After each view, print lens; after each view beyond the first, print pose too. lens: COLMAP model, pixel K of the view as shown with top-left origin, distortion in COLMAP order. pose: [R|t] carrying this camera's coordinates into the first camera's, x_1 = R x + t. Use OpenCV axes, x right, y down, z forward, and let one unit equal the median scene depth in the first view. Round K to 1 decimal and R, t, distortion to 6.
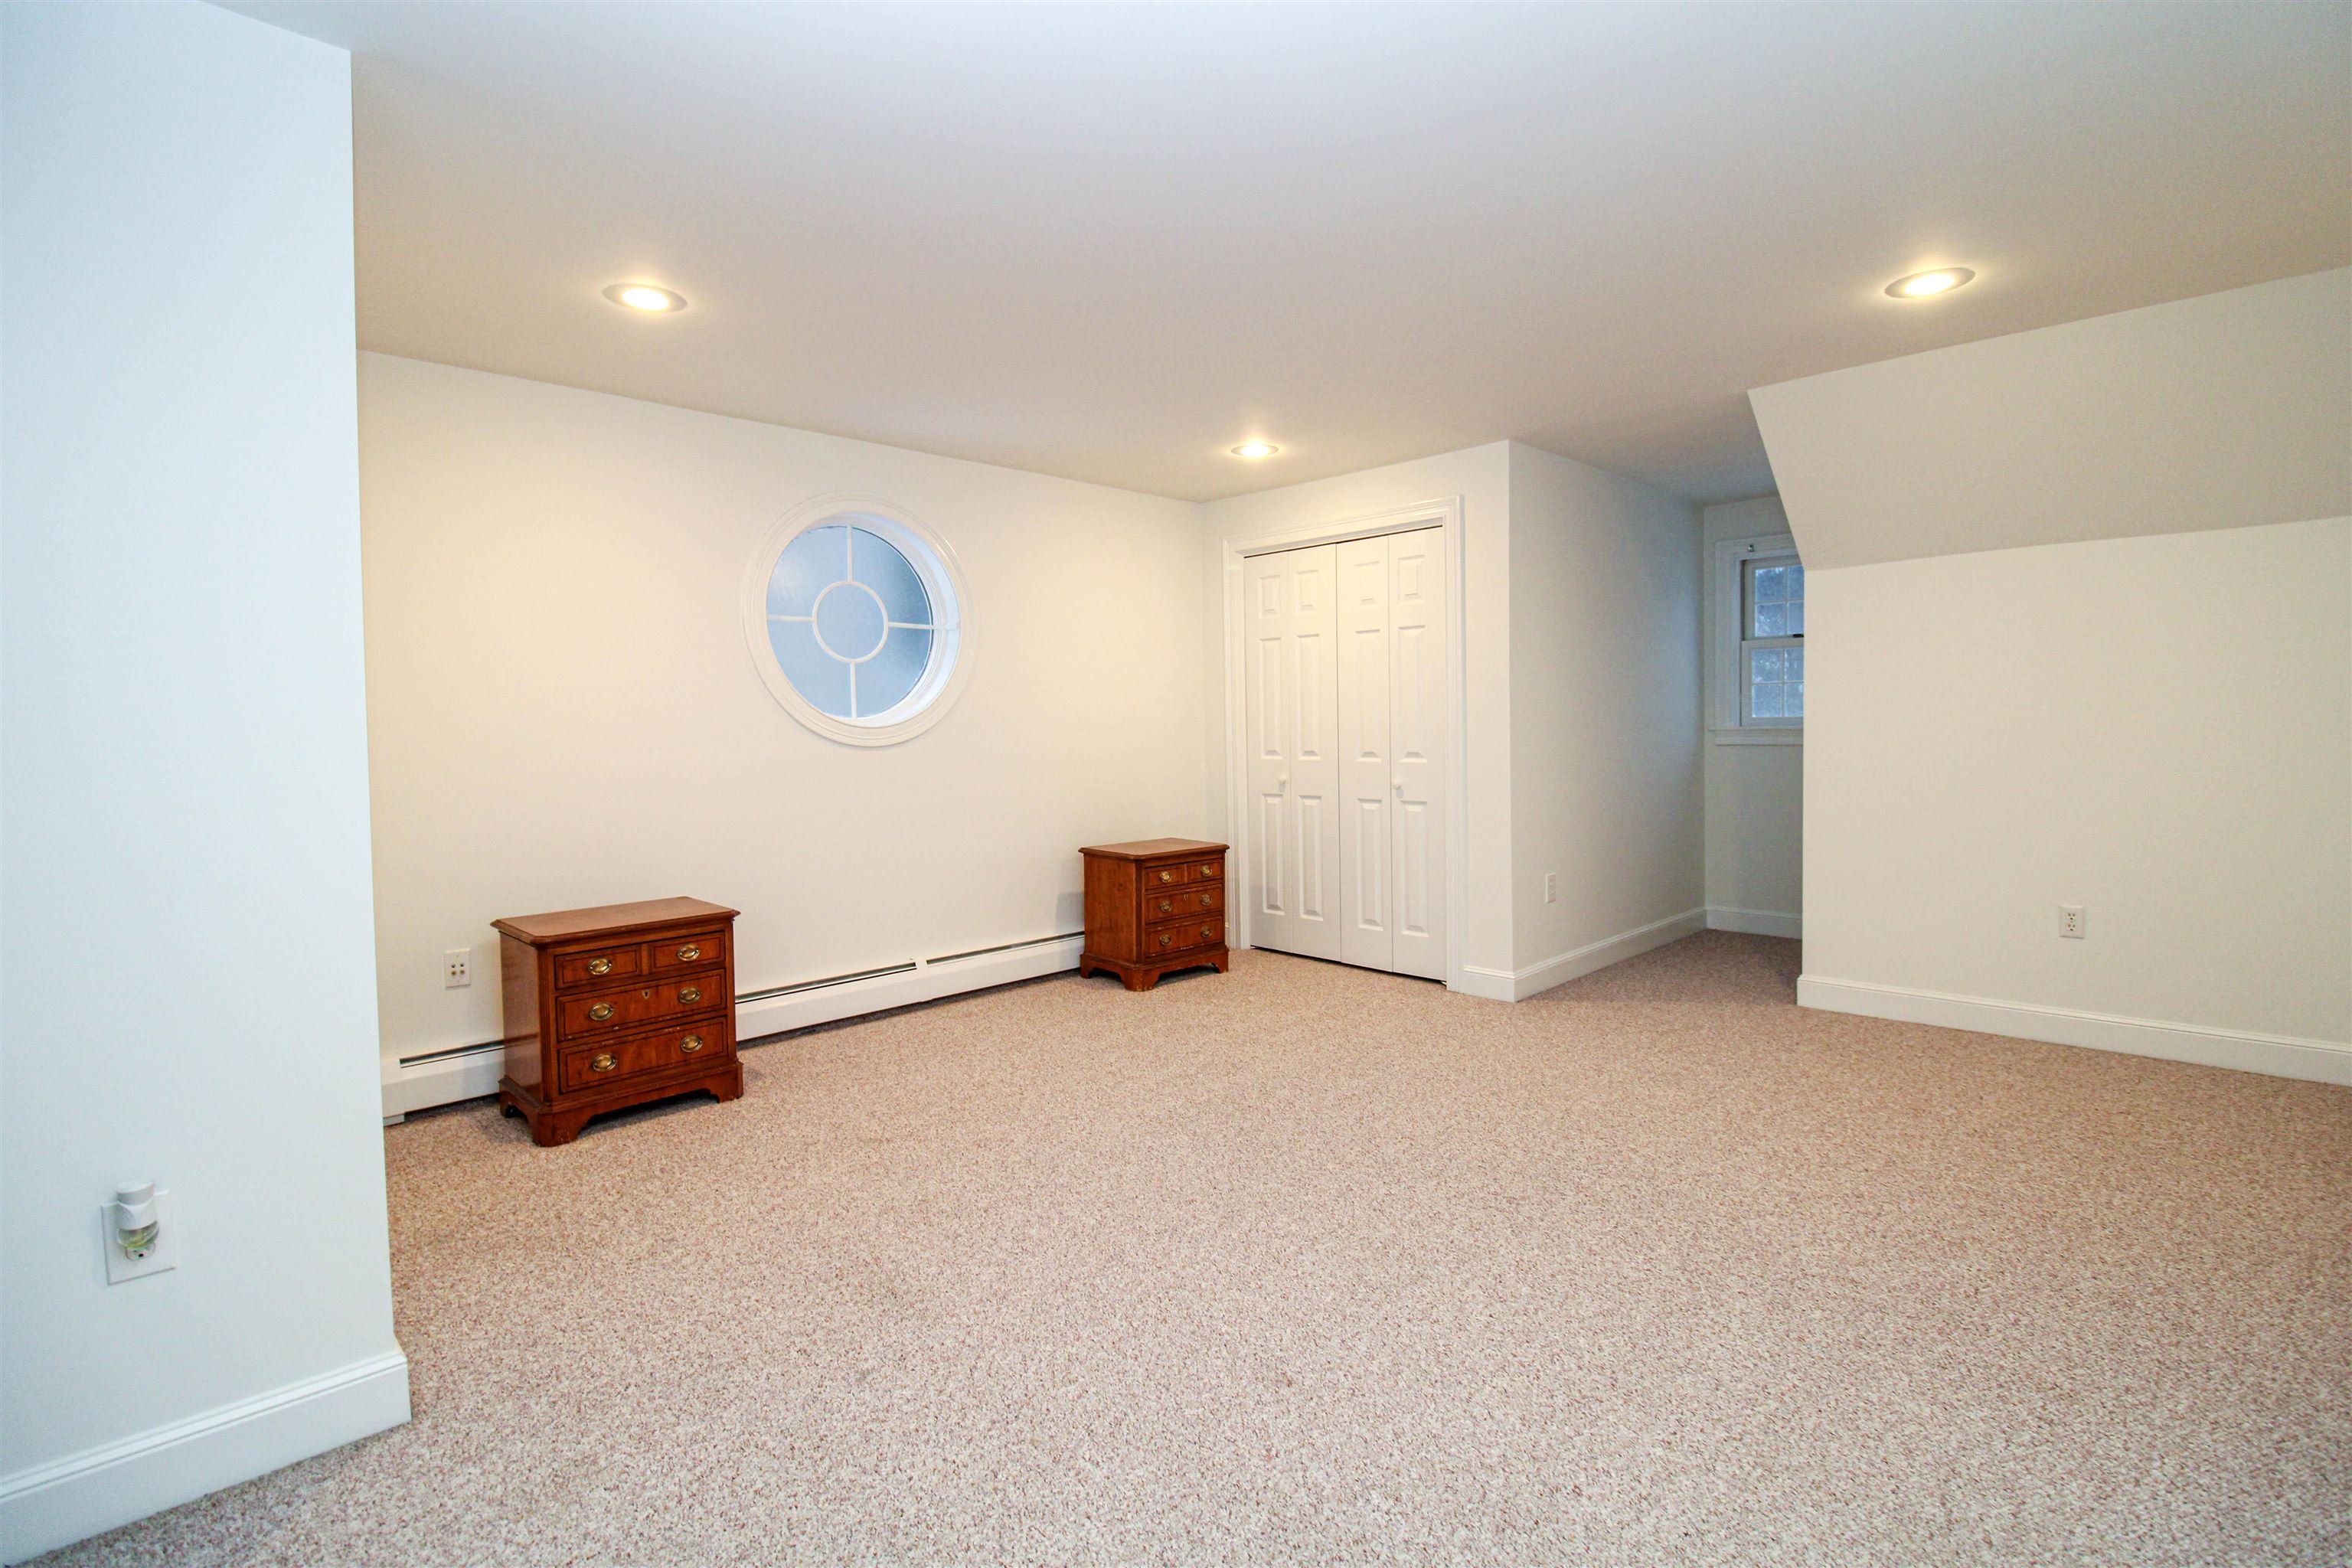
lens RADIAL K [[1090.3, 0, 1182.8], [0, 1090.3, 773.8], [0, 0, 1]] dist [0.001283, -0.012884]
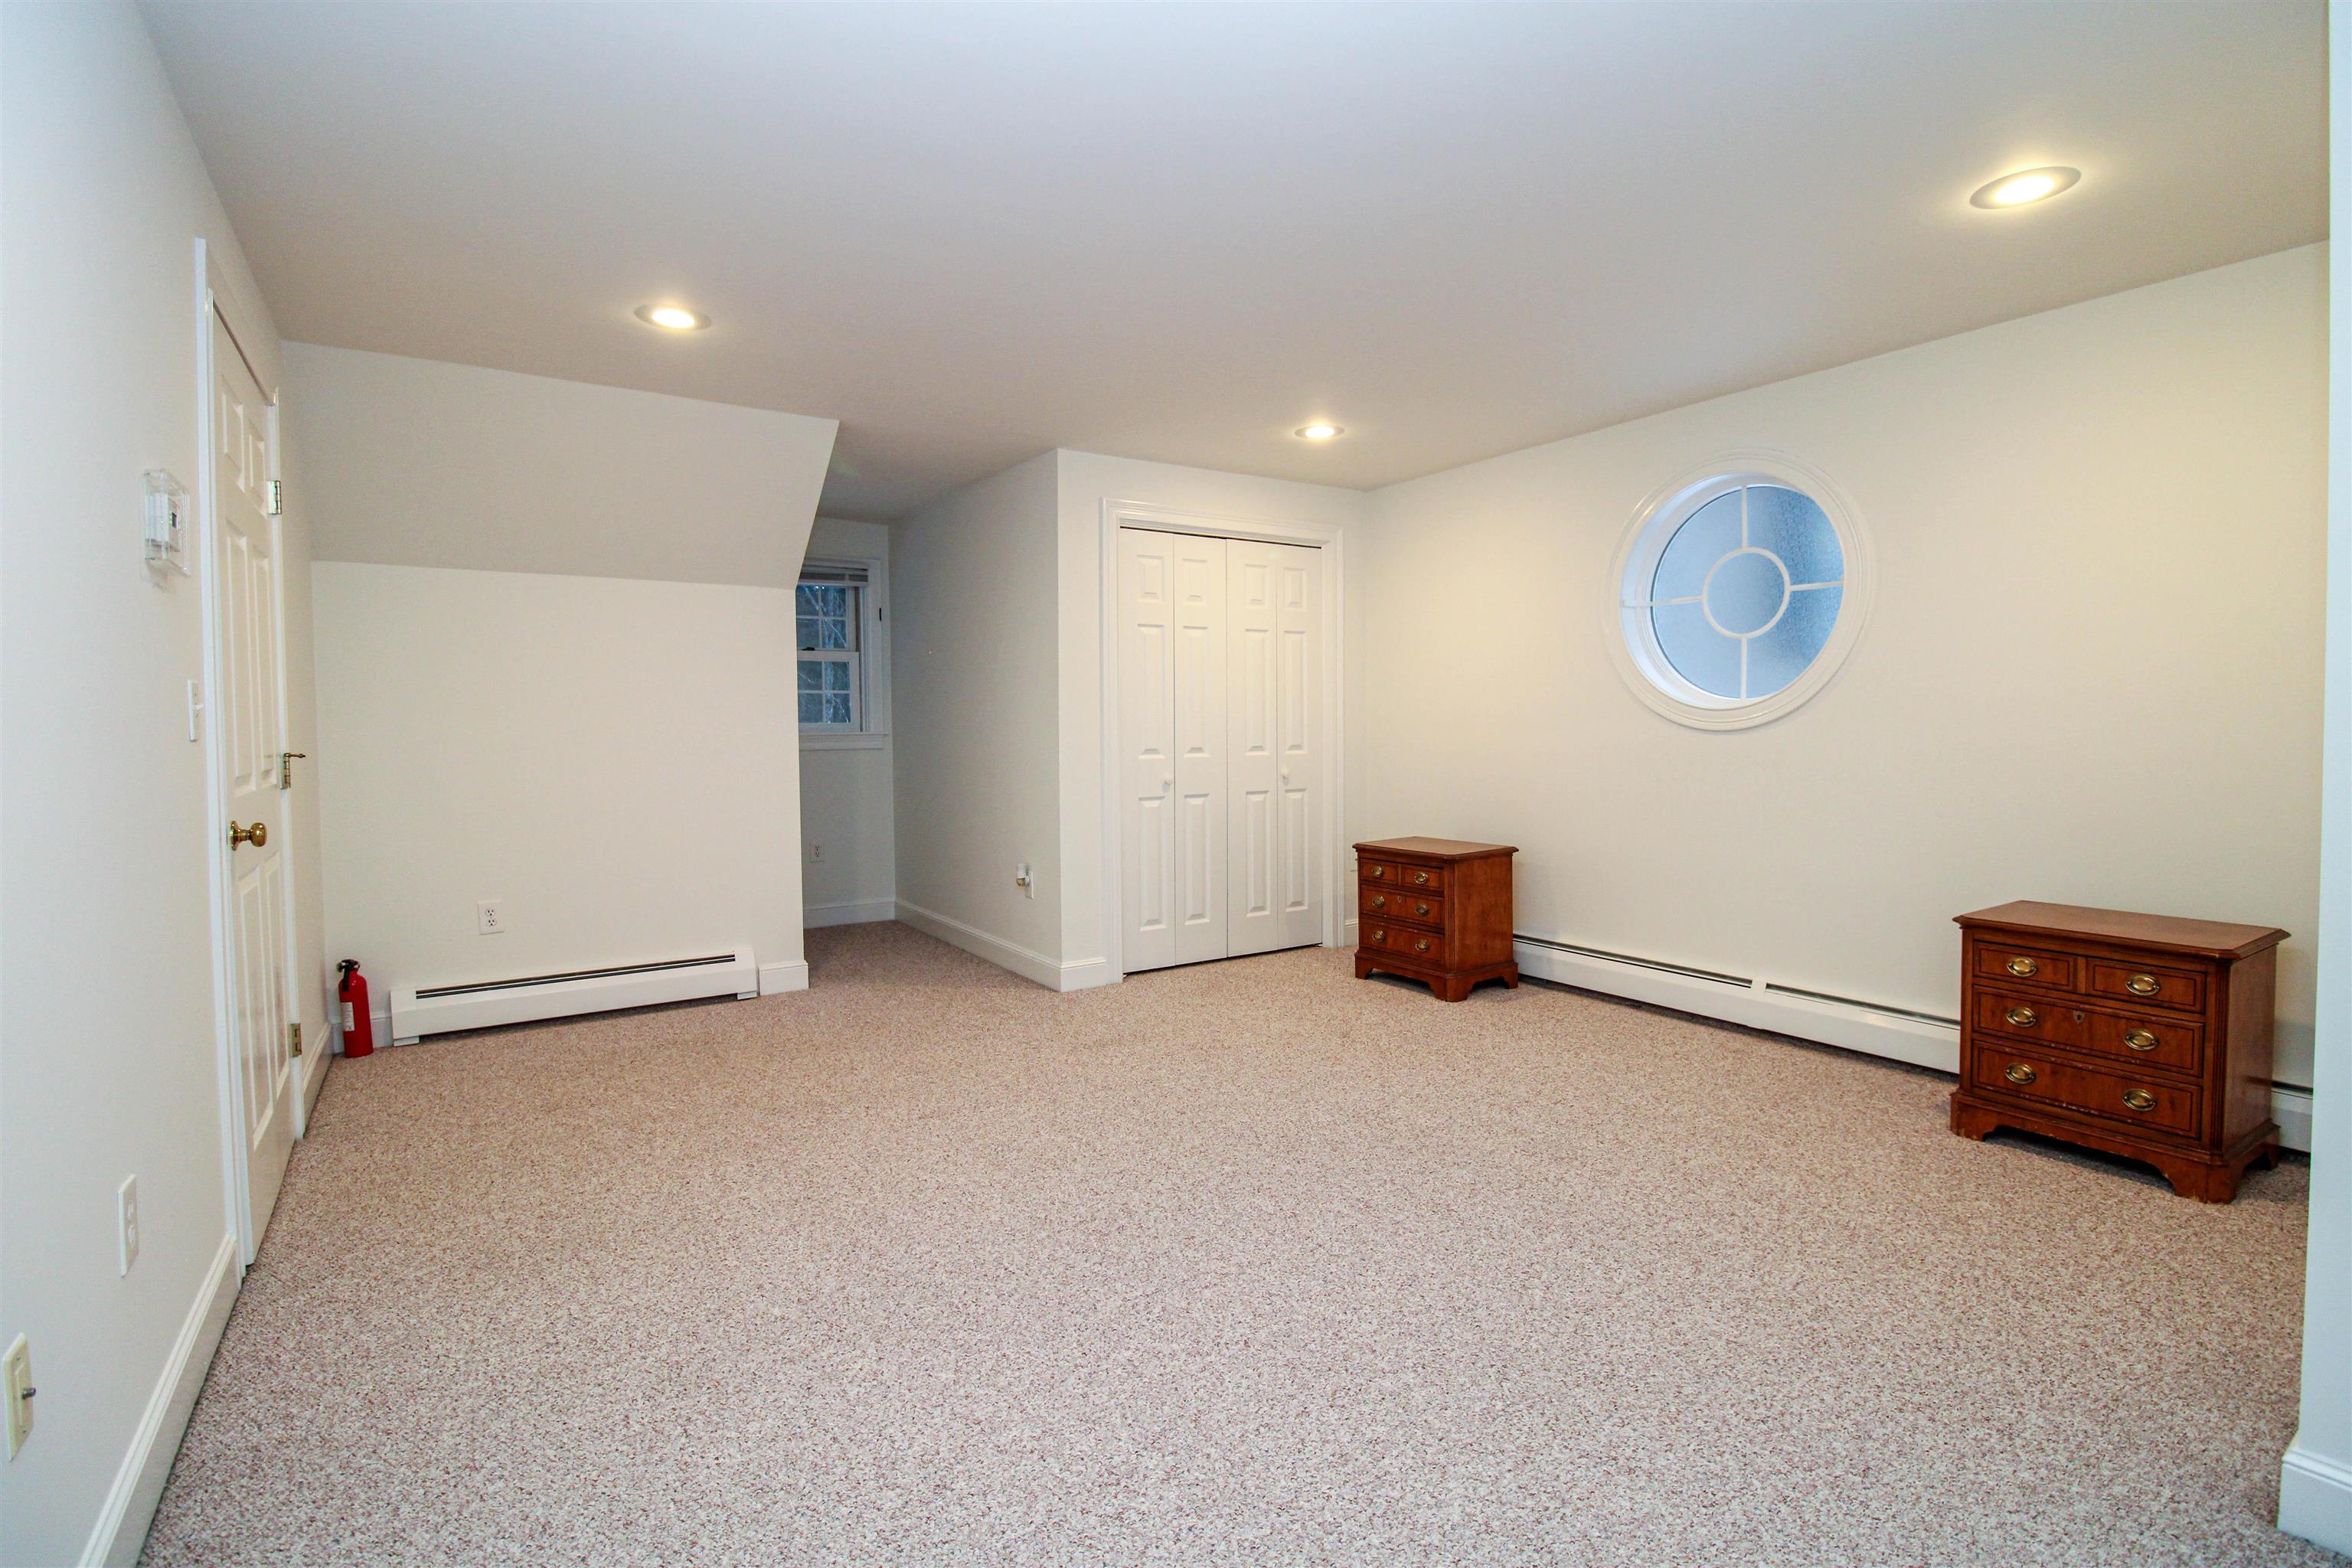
lens RADIAL K [[1090.3, 0, 1188.8], [0, 1090.3, 777.3], [0, 0, 1]] dist [0.001283, -0.012884]
pose [[-0.193814, 0.065872, -0.978824, 0.758708], [-0.032593, 0.996760, 0.073533, -0.041731], [0.980497, 0.046154, -0.191039, 0.801192]]
